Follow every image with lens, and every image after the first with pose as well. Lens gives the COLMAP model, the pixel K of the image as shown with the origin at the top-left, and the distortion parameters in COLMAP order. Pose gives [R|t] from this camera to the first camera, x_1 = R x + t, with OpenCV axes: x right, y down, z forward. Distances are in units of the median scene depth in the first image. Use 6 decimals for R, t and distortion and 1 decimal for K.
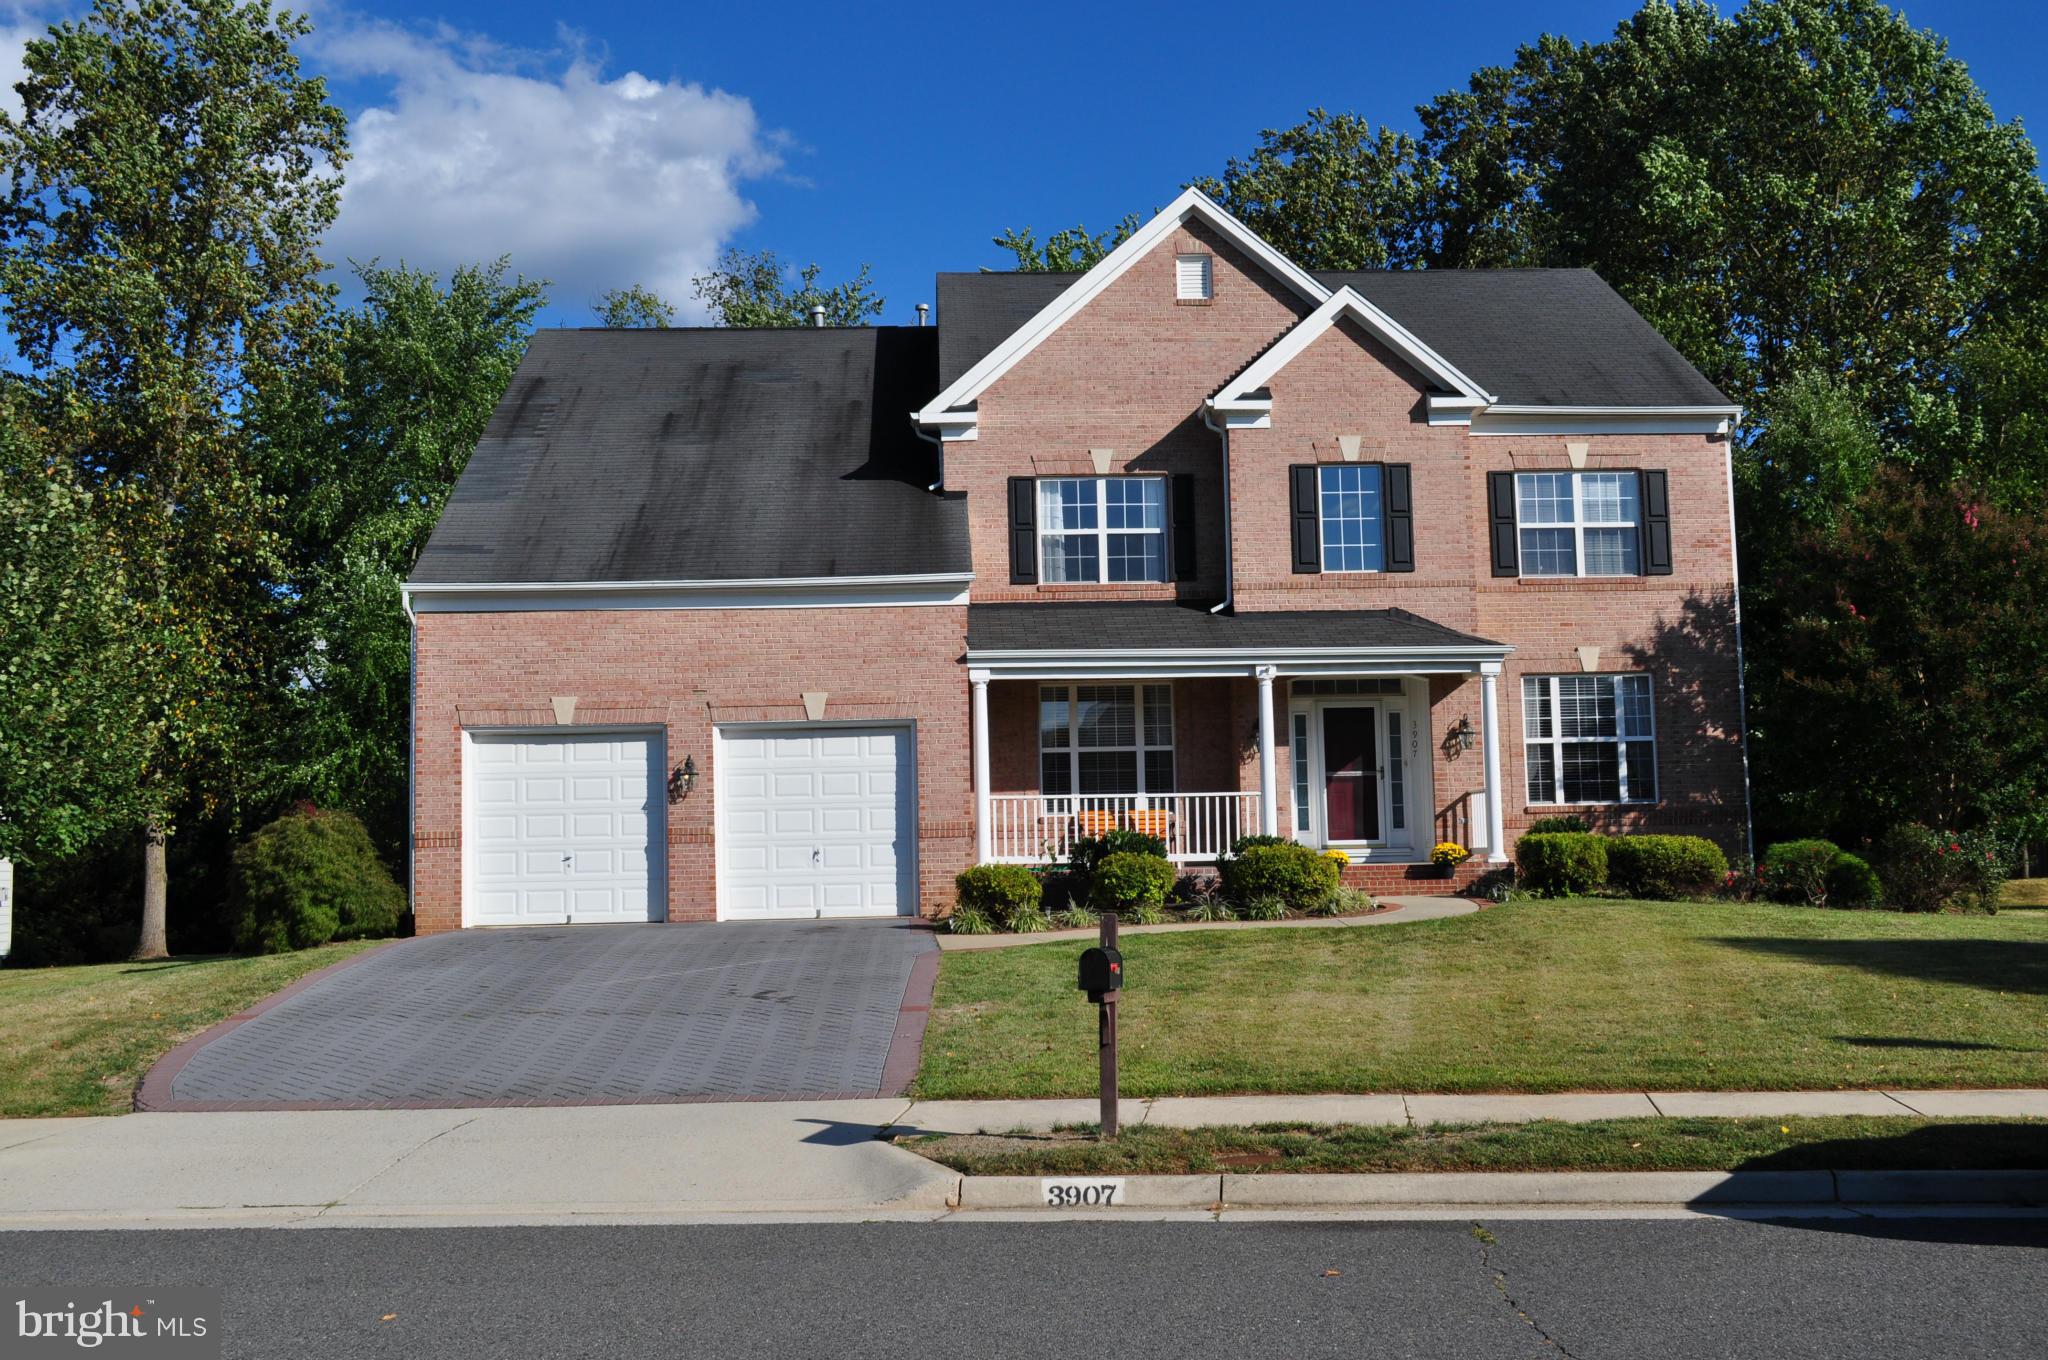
lens RADIAL K [[1291.7, 0, 1024.0], [0, 1291.7, 680.0], [0, 0, 1]] dist [0.001470, 0.000549]
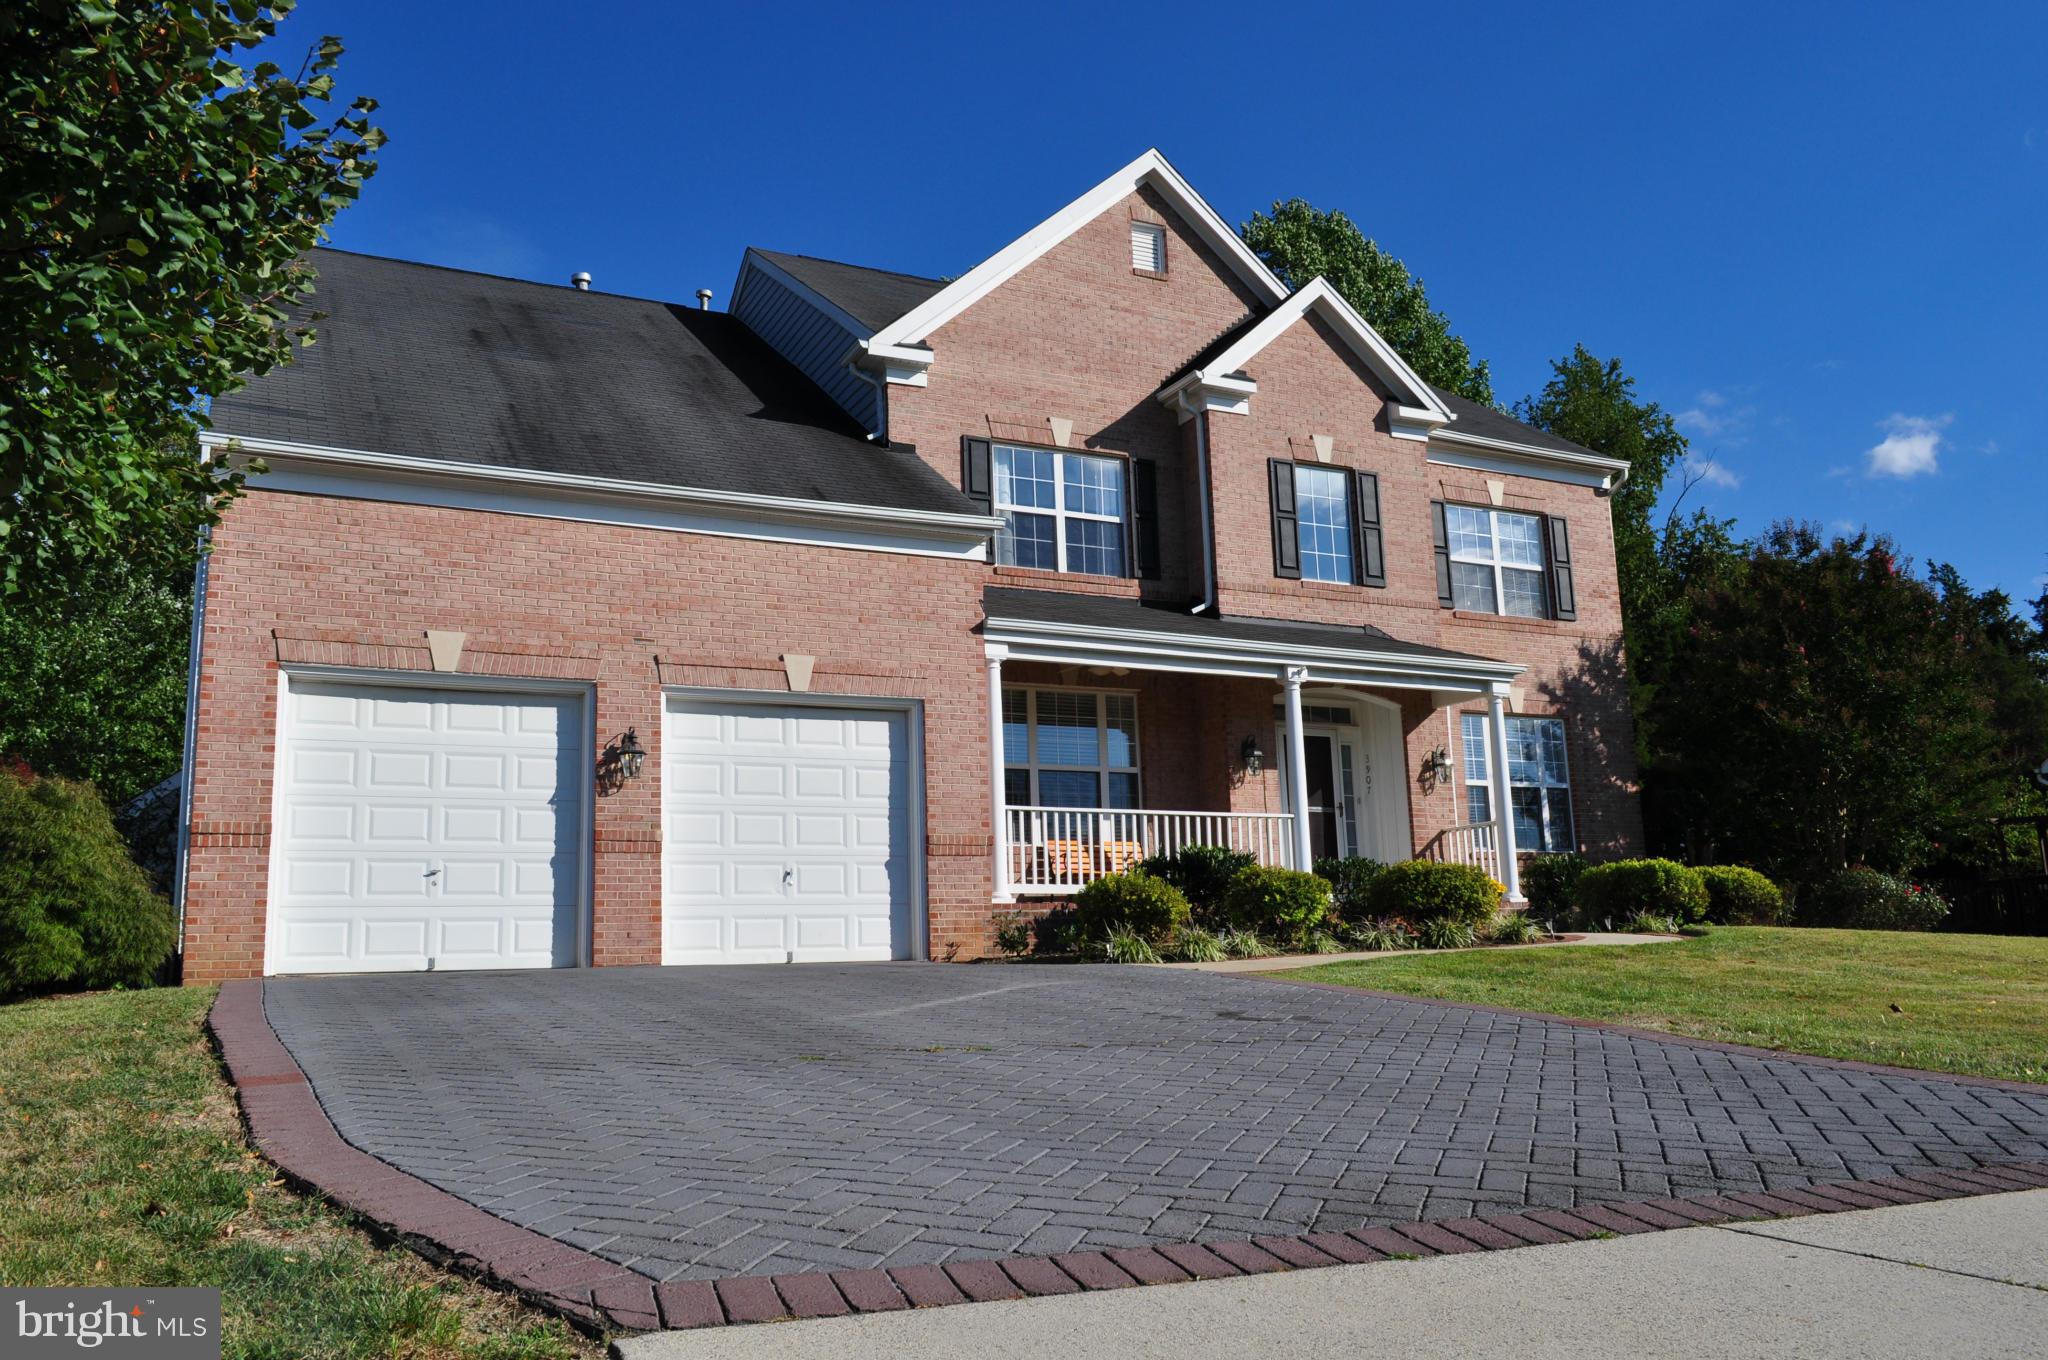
lens RADIAL K [[1291.7, 0, 1024.0], [0, 1291.7, 680.0], [0, 0, 1]] dist [0.001470, 0.000549]
pose [[0.953640, 0.059535, 0.295002, -0.212722], [-0.037405, 0.996084, -0.080105, 0.065121], [-0.298616, 0.065357, 0.952133, 0.213255]]
